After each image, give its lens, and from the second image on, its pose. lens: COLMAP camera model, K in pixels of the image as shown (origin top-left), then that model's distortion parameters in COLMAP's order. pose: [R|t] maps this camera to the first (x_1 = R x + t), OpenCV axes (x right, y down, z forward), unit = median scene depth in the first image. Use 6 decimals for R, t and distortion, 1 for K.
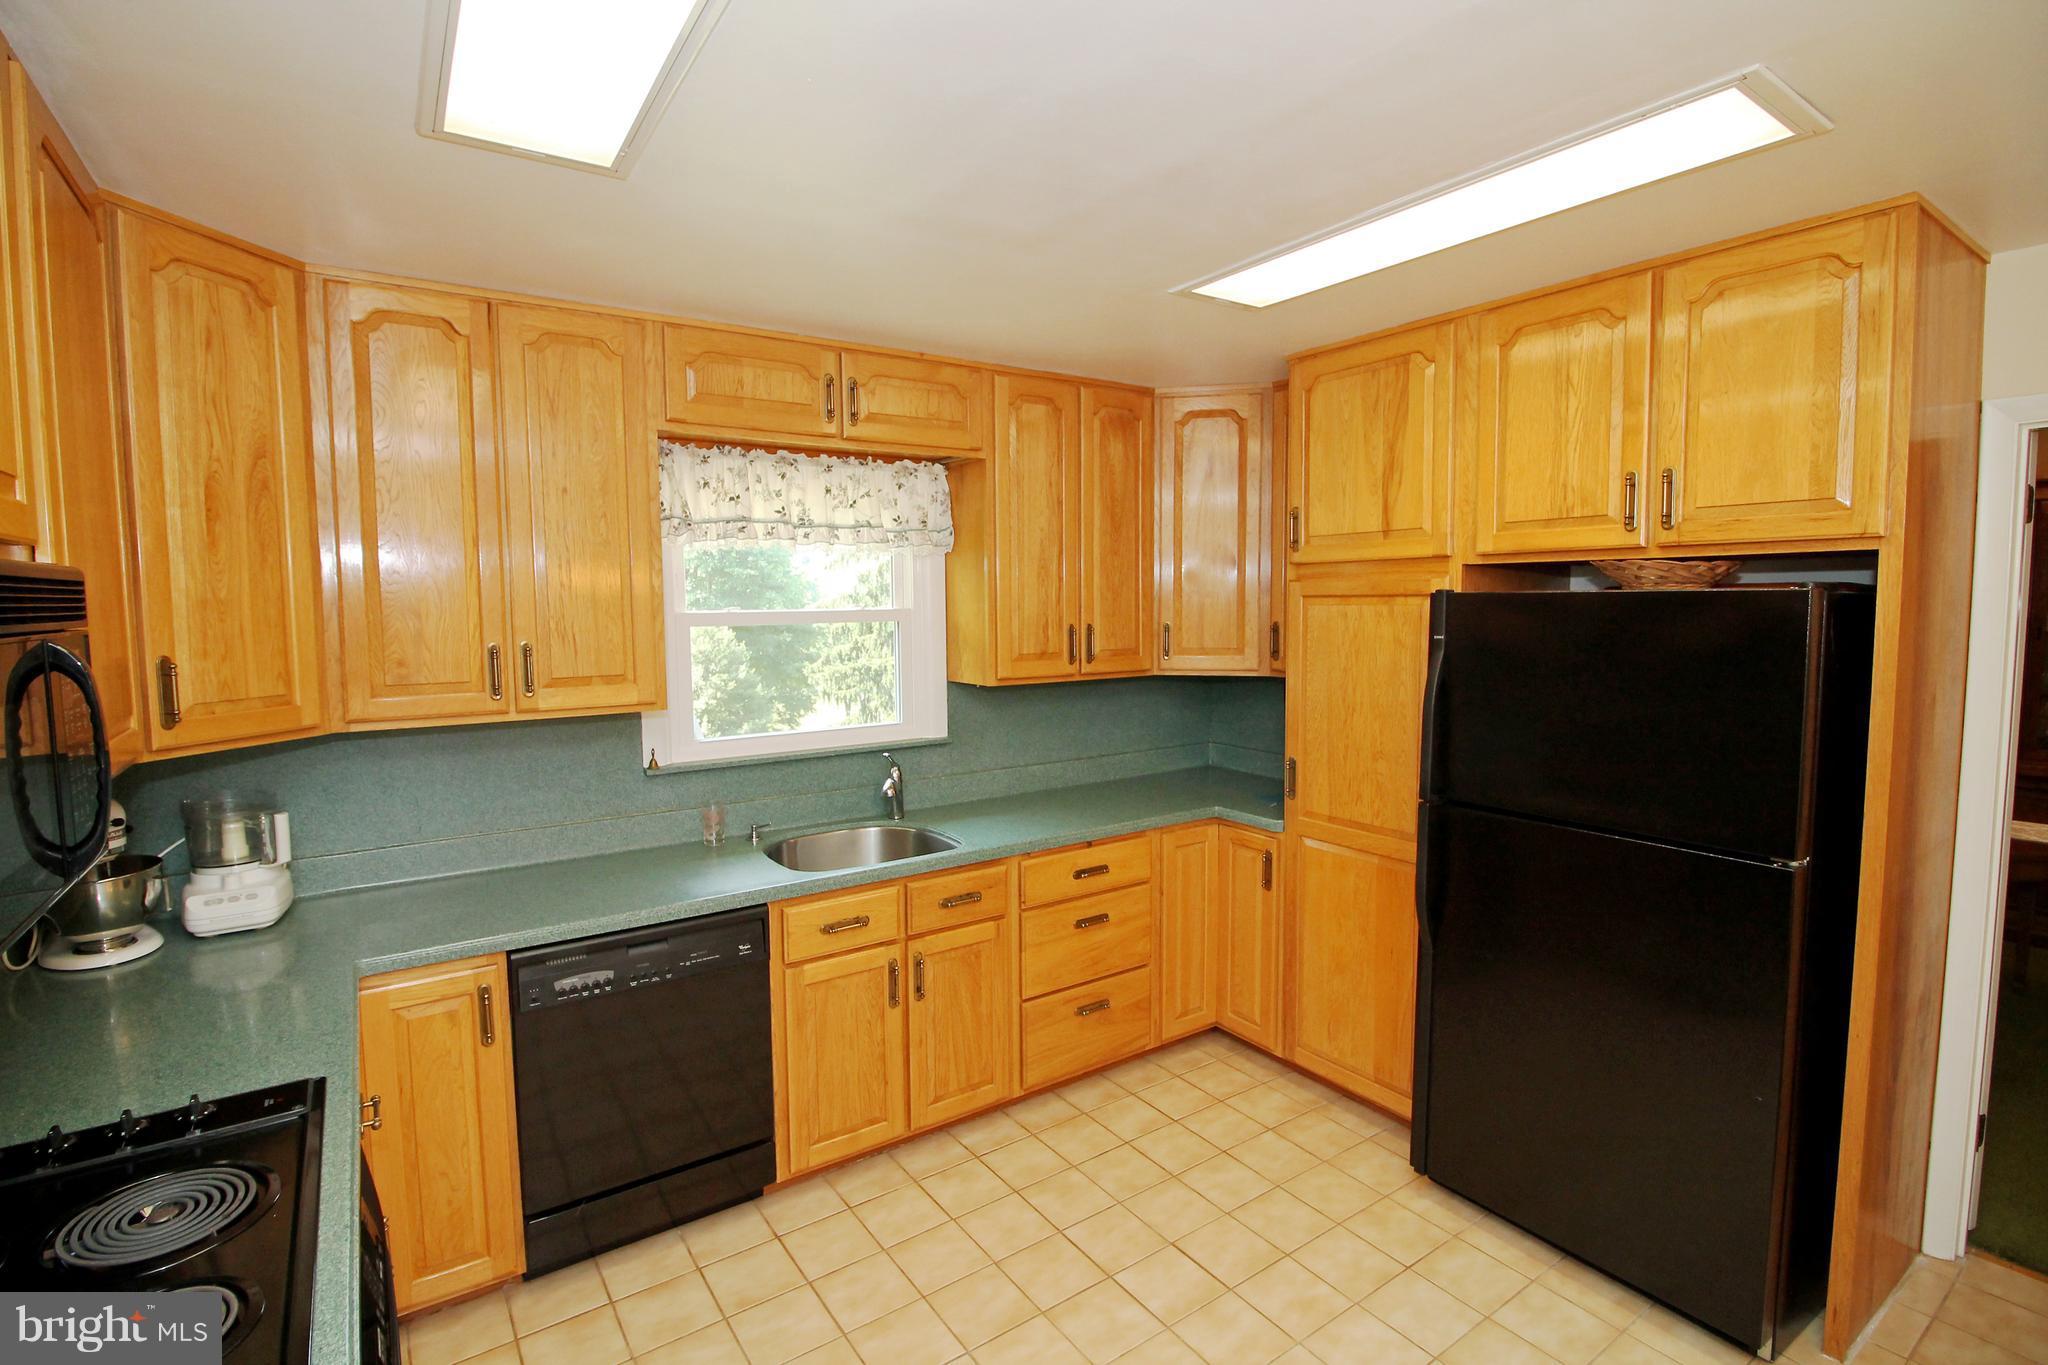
lens RADIAL K [[961.3, 0, 1022.0], [0, 961.3, 673.2], [0, 0, 1]] dist [-0.015199, -0.001249]
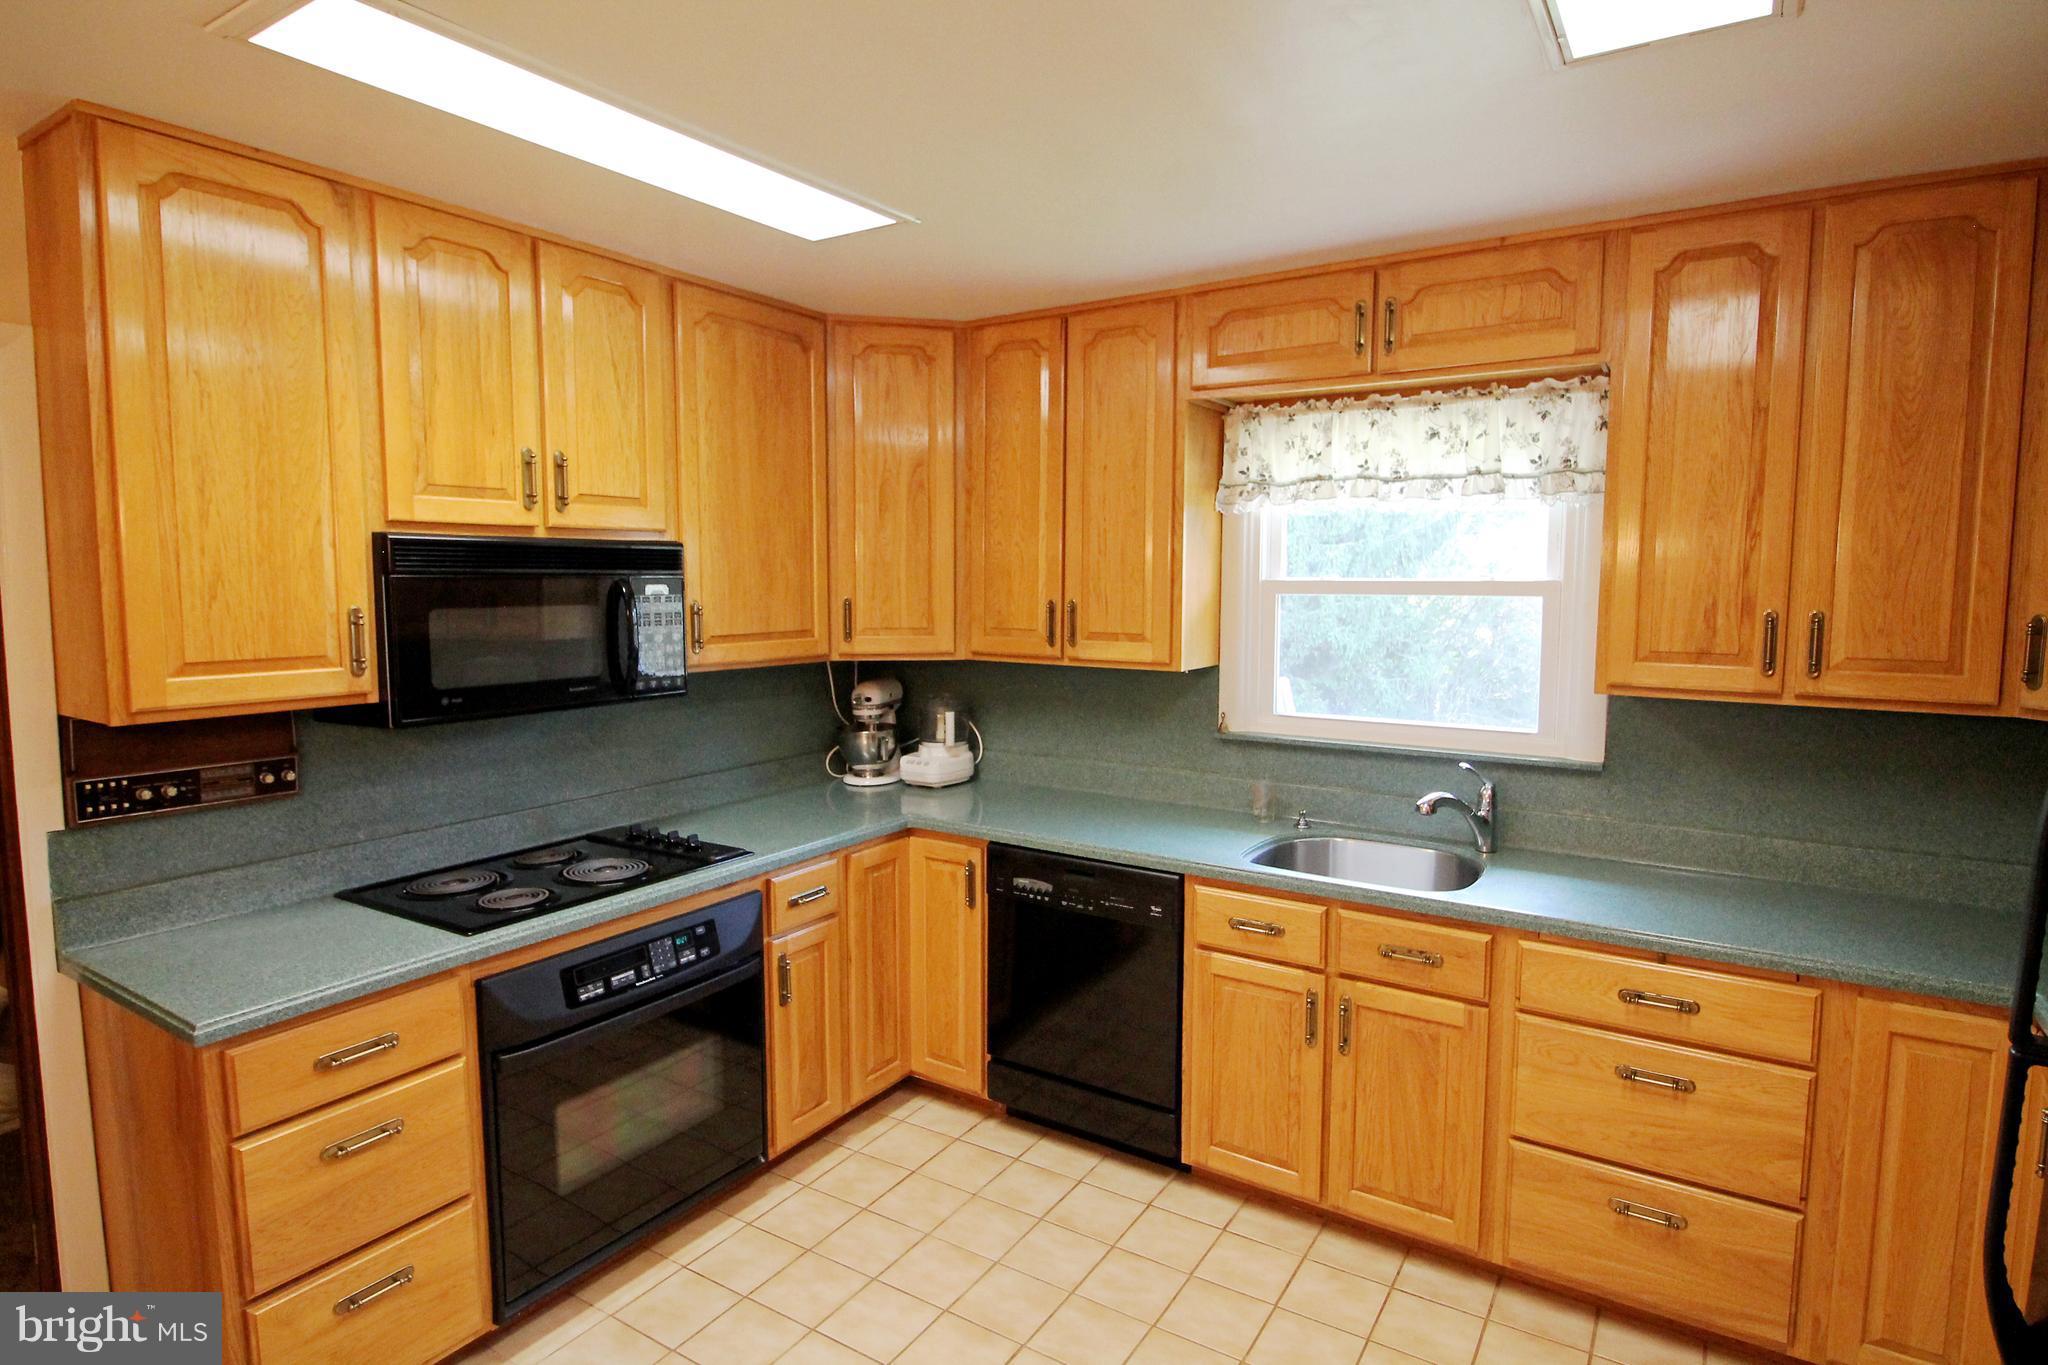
lens RADIAL K [[1087.7, 0, 1018.0], [0, 1087.7, 674.9], [0, 0, 1]] dist [-0.004528, -0.000048]
pose [[0.378003, 0.095650, -0.920850, 0.611101], [-0.079021, 0.994352, 0.070848, -0.026064], [0.922426, 0.045986, 0.383427, 0.368664]]
